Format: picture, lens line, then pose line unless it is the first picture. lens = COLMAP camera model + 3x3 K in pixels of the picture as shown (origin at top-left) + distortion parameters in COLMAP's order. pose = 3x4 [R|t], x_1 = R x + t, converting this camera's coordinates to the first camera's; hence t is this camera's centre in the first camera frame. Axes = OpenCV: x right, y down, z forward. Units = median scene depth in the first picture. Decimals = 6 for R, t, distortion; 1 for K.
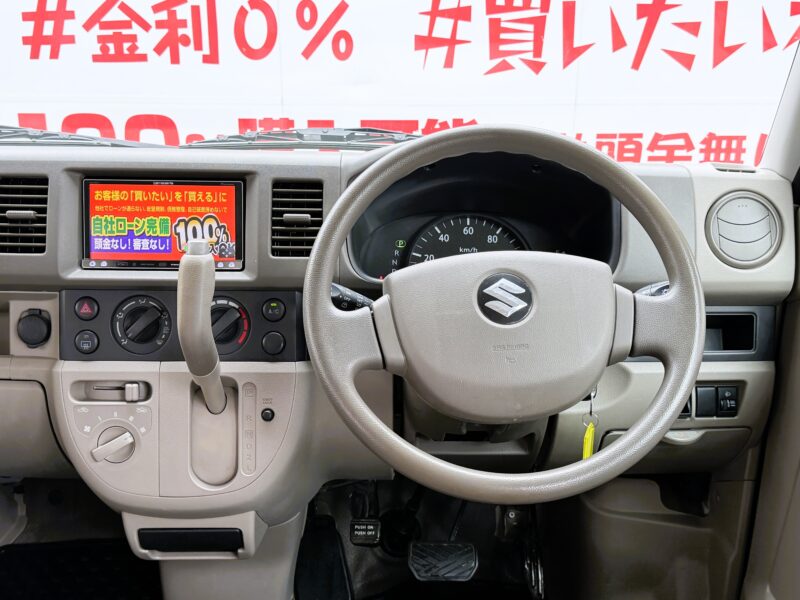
lens RADIAL K [[951.1, 0, 399.2], [0, 951.1, 325.2], [0, 0, 1]] dist [0.021326, 0.000000]
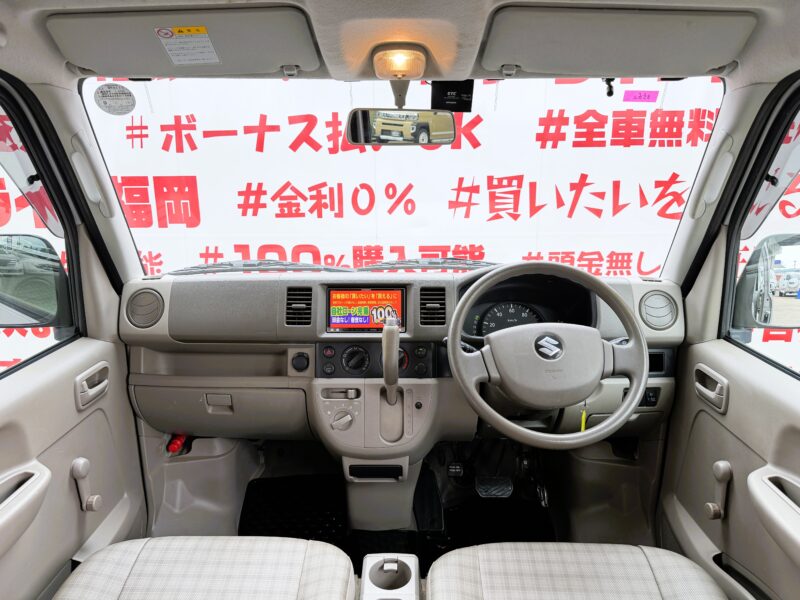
lens RADIAL K [[562.8, 0, 393.9], [0, 562.8, 306.1], [0, 0, 1]] dist [0.032582, -0.054723]
pose [[0.999610, -0.007446, -0.026926, -0.121954], [0.004961, 0.995820, -0.091203, -0.003959], [0.027492, 0.091034, 0.995468, -0.142979]]
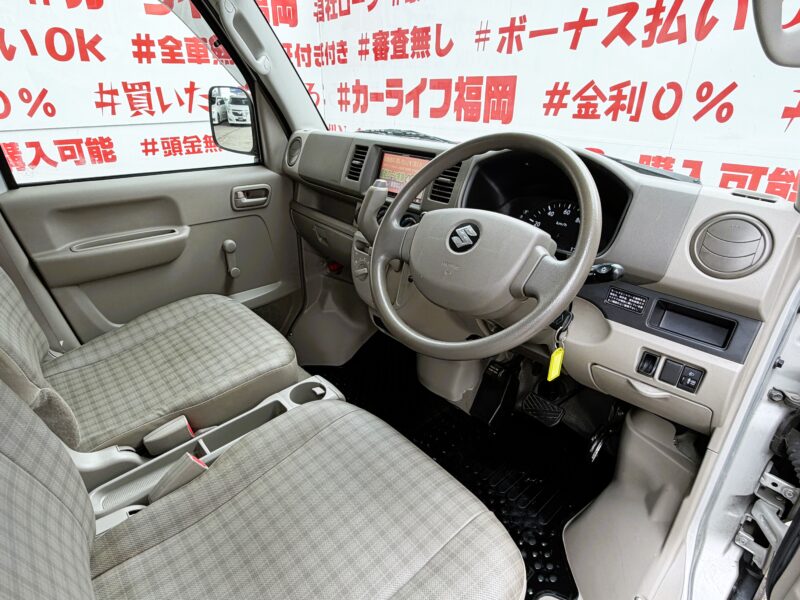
lens RADIAL K [[453.8, 0, 391.9], [0, 453.8, 299.6], [0, 0, 1]] dist [0.000813, -0.001425]
pose [[0.639384, 0.320682, -0.698821, 0.401733], [-0.257977, 0.945662, 0.197919, -0.032204], [0.724318, 0.053734, 0.687369, 0.248856]]
